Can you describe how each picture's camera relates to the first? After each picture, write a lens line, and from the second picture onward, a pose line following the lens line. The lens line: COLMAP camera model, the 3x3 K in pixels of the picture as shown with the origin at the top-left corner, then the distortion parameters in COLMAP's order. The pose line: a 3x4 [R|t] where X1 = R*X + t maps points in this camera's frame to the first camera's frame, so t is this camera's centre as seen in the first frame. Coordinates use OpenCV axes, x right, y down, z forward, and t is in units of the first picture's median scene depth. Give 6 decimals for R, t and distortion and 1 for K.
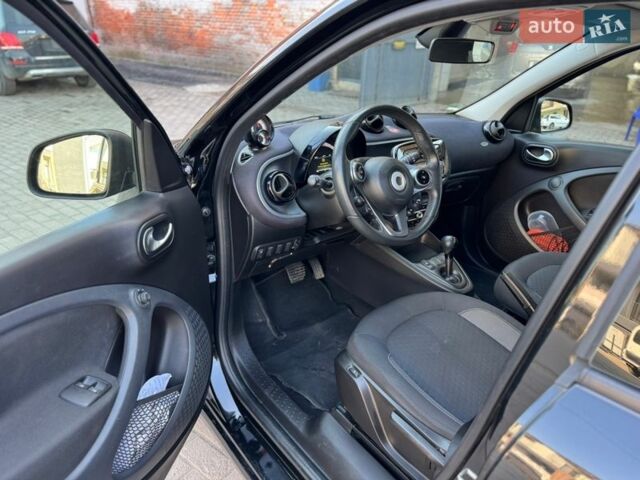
lens RADIAL K [[455.2, 0, 319.8], [0, 455.2, 239.8], [0, 0, 1]] dist [0.026477, -0.034462]
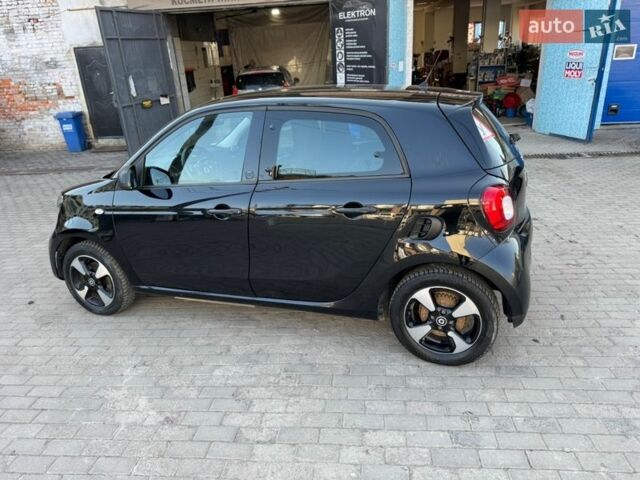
lens RADIAL K [[455.2, 0, 325.3], [0, 455.2, 239.1], [0, 0, 1]] dist [0.026477, -0.034462]
pose [[0.845247, -0.269699, 0.461324, -0.391230], [0.307786, 0.951424, -0.007710, 0.331068], [-0.436835, 0.148505, 0.887198, -1.102298]]
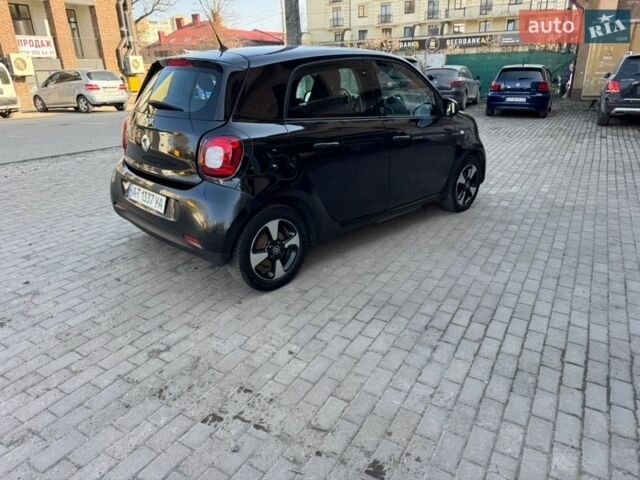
lens RADIAL K [[455.2, 0, 323.8], [0, 455.2, 239.9], [0, 0, 1]] dist [0.026477, -0.034462]
pose [[0.123834, 0.317522, -0.940130, 2.637355], [-0.415630, 0.876908, 0.241422, -0.016125], [0.901064, 0.360850, 0.240562, 0.235353]]
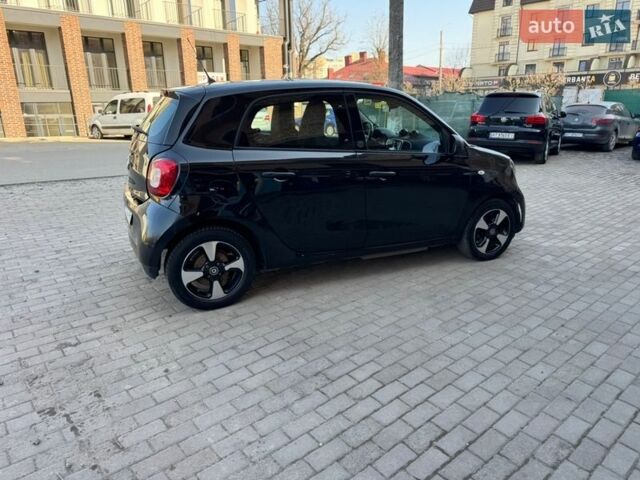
lens RADIAL K [[455.2, 0, 323.7], [0, 455.2, 239.6], [0, 0, 1]] dist [0.026477, -0.034462]
pose [[-0.214858, 0.248628, -0.944468, 2.572414], [-0.431273, 0.843505, 0.320161, -0.325530], [0.876265, 0.476113, -0.074007, 0.897021]]
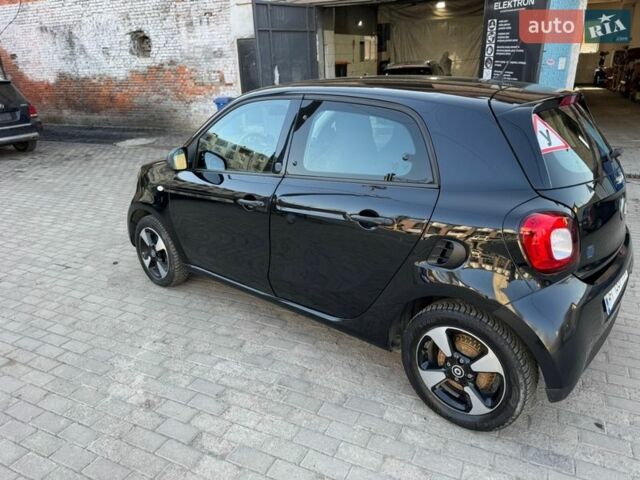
lens RADIAL K [[455.2, 0, 323.3], [0, 455.2, 236.5], [0, 0, 1]] dist [0.026477, -0.034462]
pose [[0.977840, -0.132412, 0.162157, 0.012971], [0.146753, 0.985944, -0.079861, 0.382431], [-0.149303, 0.101889, 0.983528, -1.071304]]
